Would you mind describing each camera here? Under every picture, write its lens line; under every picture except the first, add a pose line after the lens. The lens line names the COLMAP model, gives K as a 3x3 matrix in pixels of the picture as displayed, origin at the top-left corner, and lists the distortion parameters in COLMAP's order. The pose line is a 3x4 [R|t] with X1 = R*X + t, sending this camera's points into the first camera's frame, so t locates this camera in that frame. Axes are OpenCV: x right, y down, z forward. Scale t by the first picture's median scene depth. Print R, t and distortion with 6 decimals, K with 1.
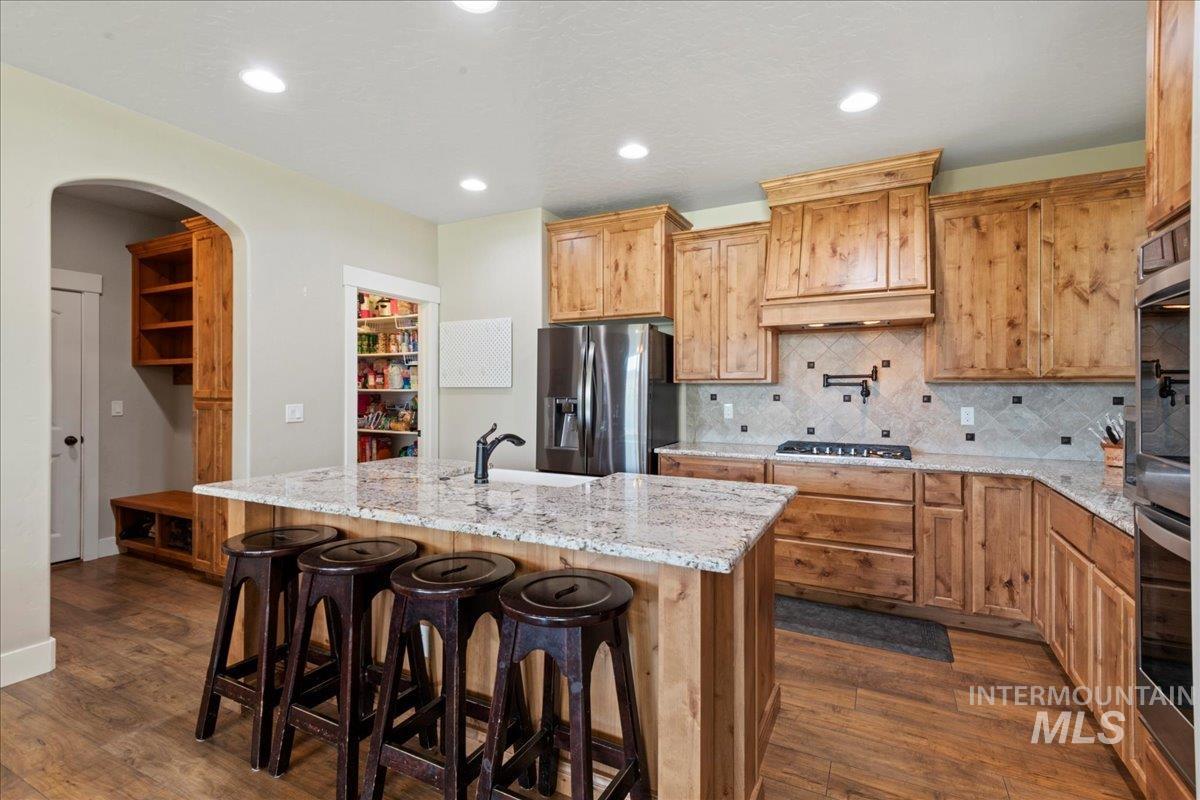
lens RADIAL K [[539.6, 0, 590.1], [0, 539.6, 391.4], [0, 0, 1]] dist [-0.001210, -0.000320]
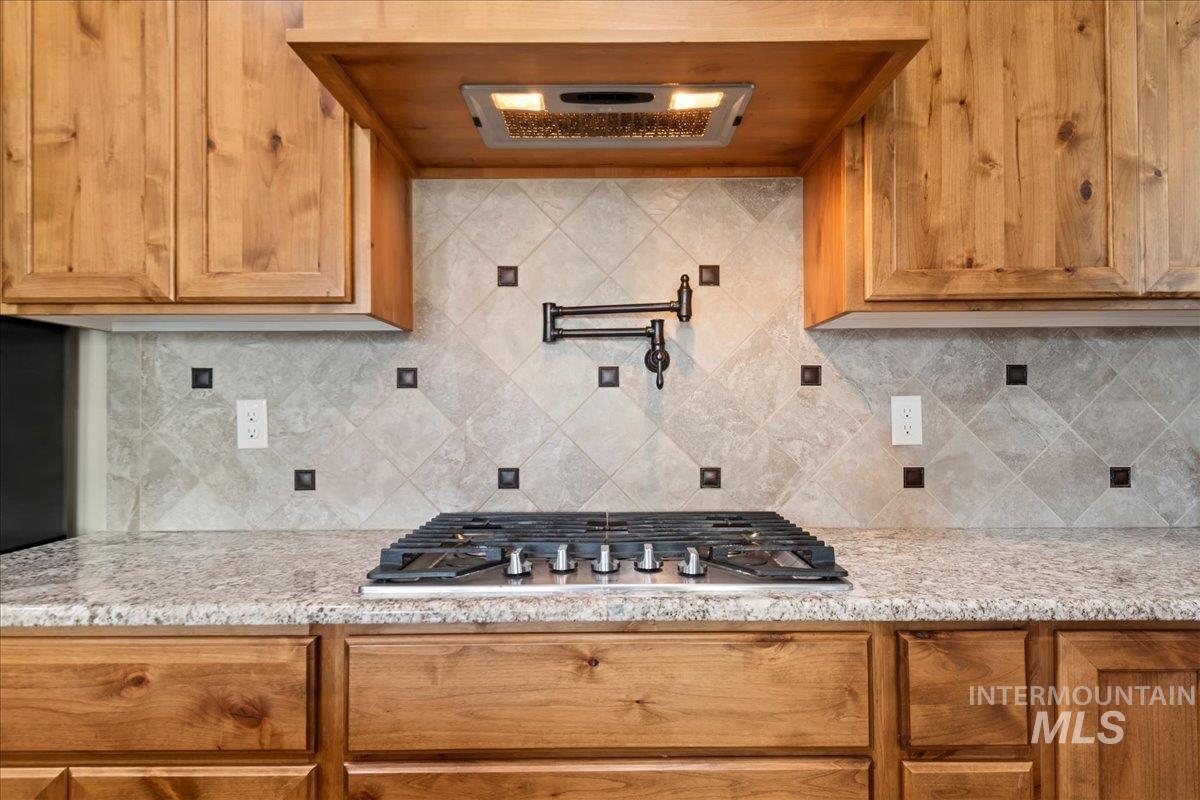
lens RADIAL K [[713.3, 0, 600.0], [0, 713.3, 400.0], [0, 0, 1]] dist [0.020144, -0.001637]
pose [[0.879943, -0.000115, 0.475079, 0.269392], [0.008214, 0.999854, -0.014973, 0.035107], [-0.475008, 0.017078, 0.879816, 0.631479]]
